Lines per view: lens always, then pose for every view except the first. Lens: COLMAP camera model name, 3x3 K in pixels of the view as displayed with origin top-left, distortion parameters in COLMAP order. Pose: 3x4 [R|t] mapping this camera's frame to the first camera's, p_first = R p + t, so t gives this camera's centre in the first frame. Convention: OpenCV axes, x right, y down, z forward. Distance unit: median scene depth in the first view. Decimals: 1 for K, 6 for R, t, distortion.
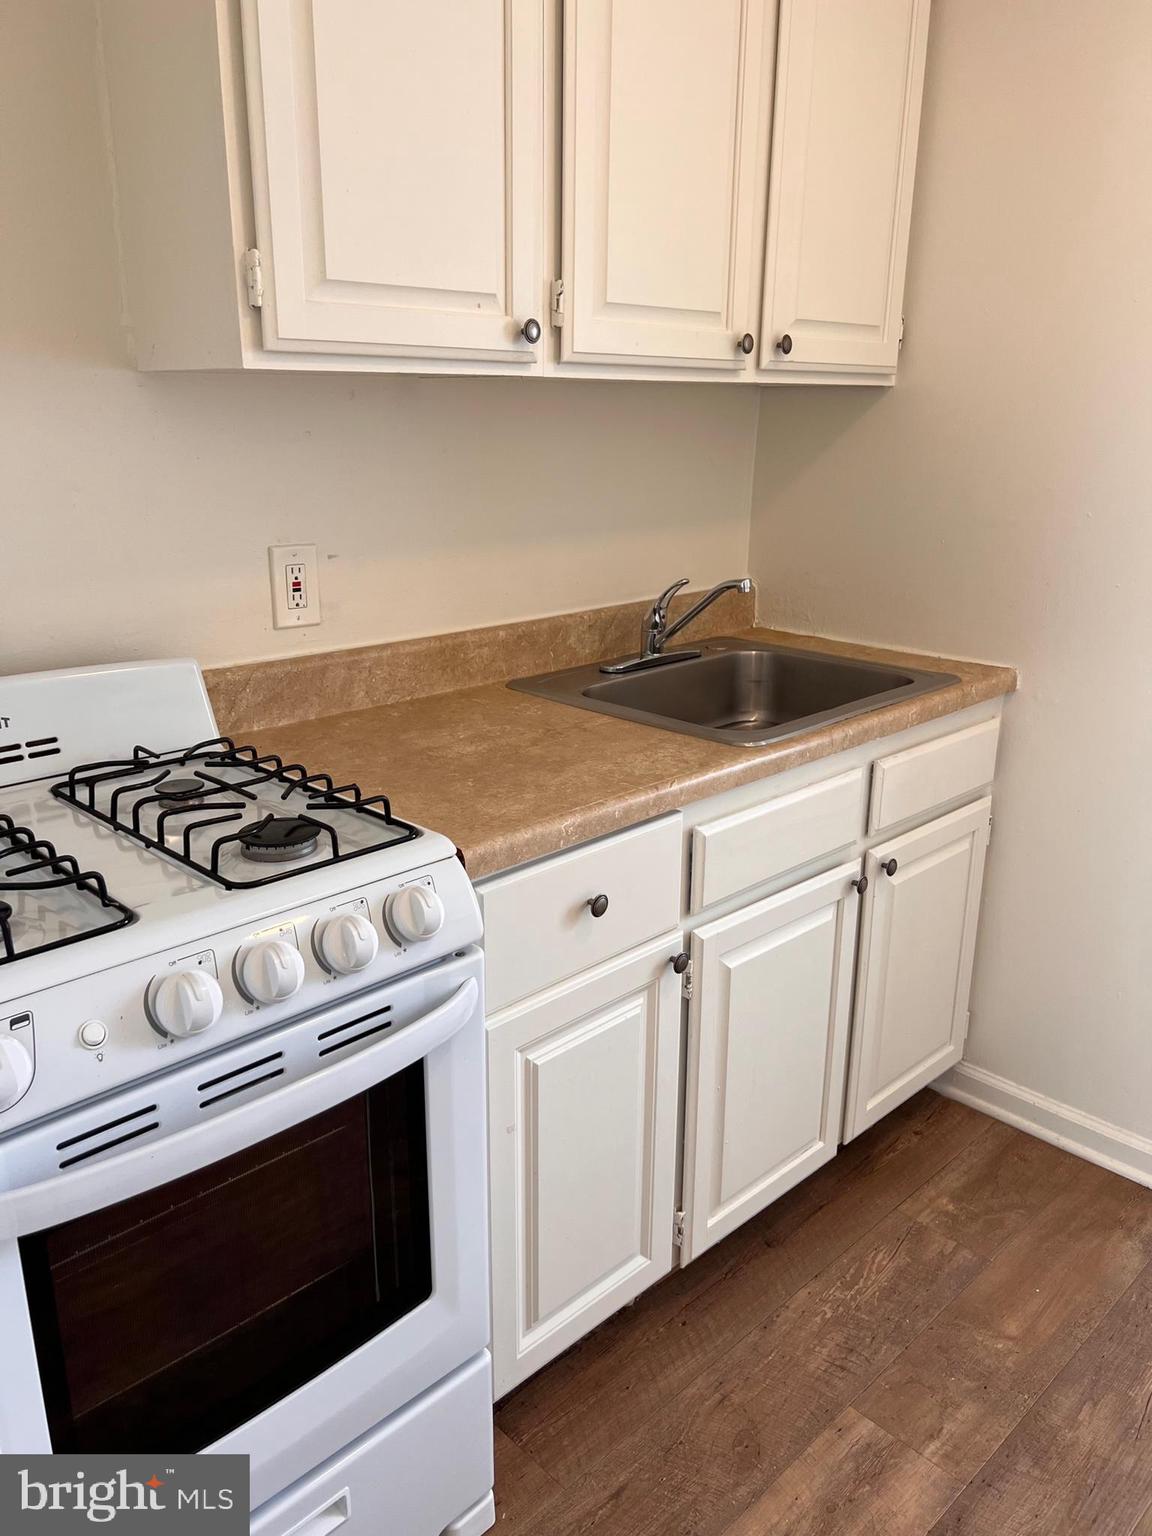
lens RADIAL K [[1173.6, 0, 573.6], [0, 1173.6, 767.8], [0, 0, 1]] dist [0.039473, -0.022383]
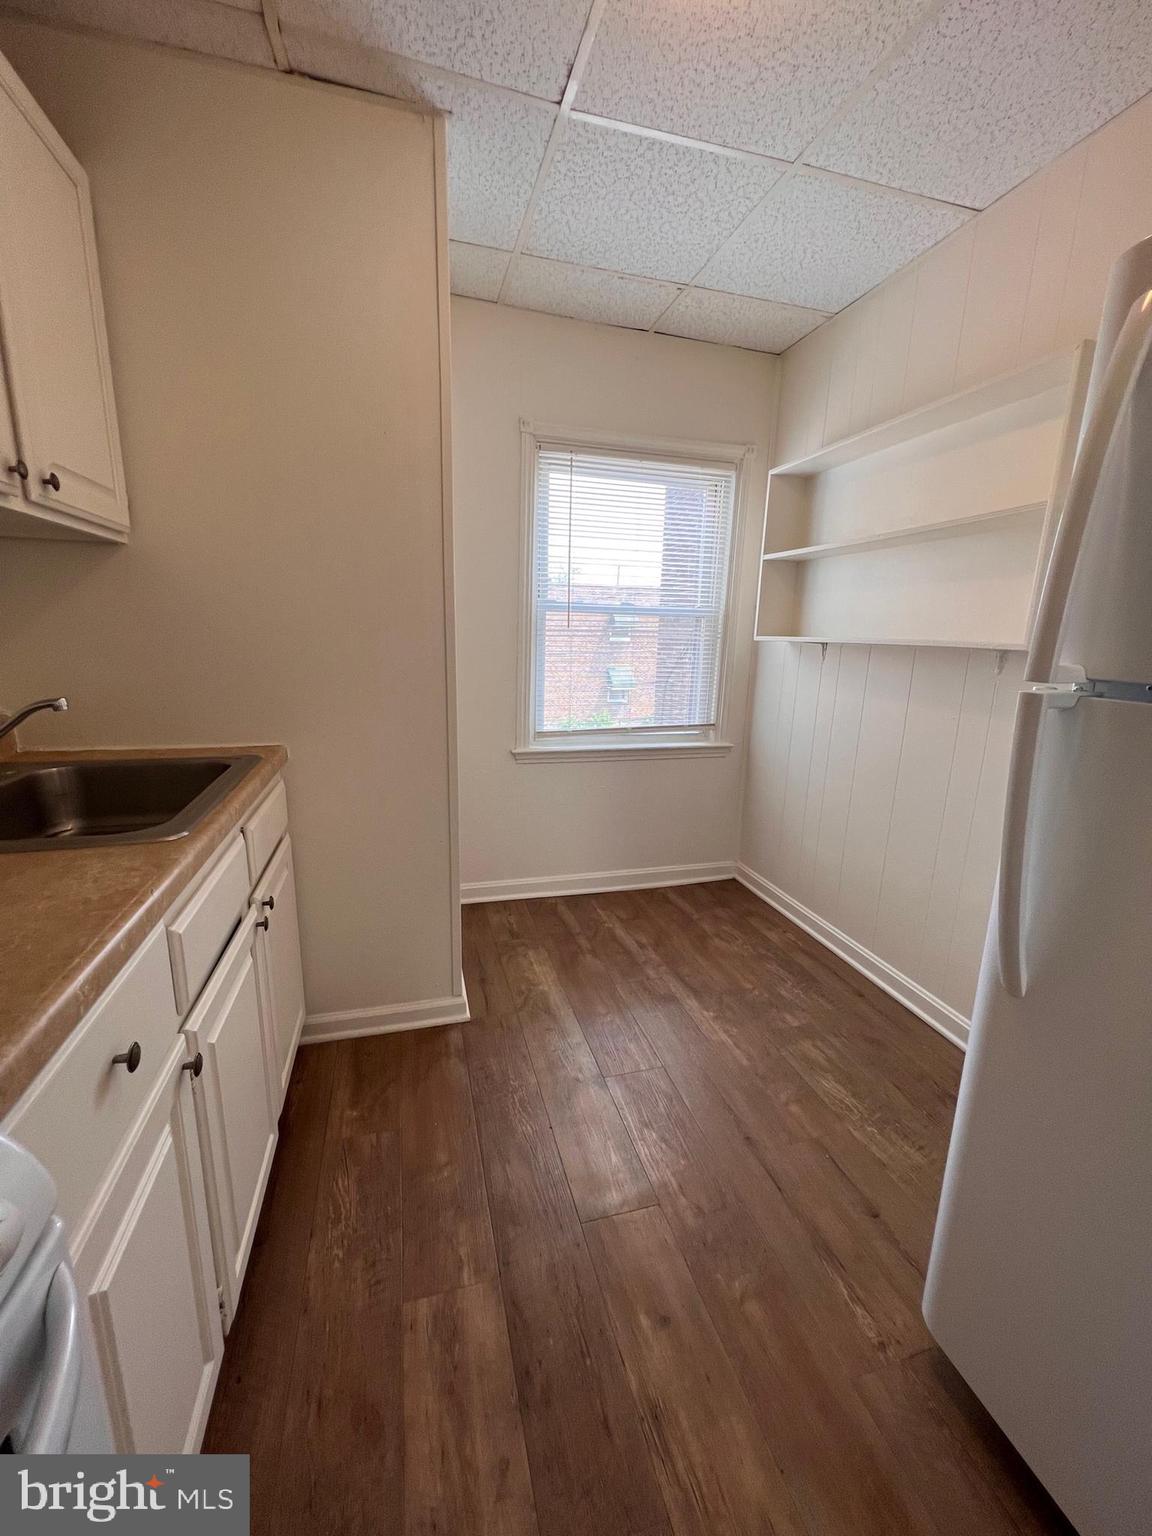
lens RADIAL K [[618.5, 0, 574.5], [0, 618.5, 766.2], [0, 0, 1]] dist [-0.001640, 0.000666]
pose [[0.478942, -0.189132, 0.857230, -0.134725], [0.242425, 0.967037, 0.077913, -0.034827], [-0.843709, 0.170498, 0.509005, 0.367382]]
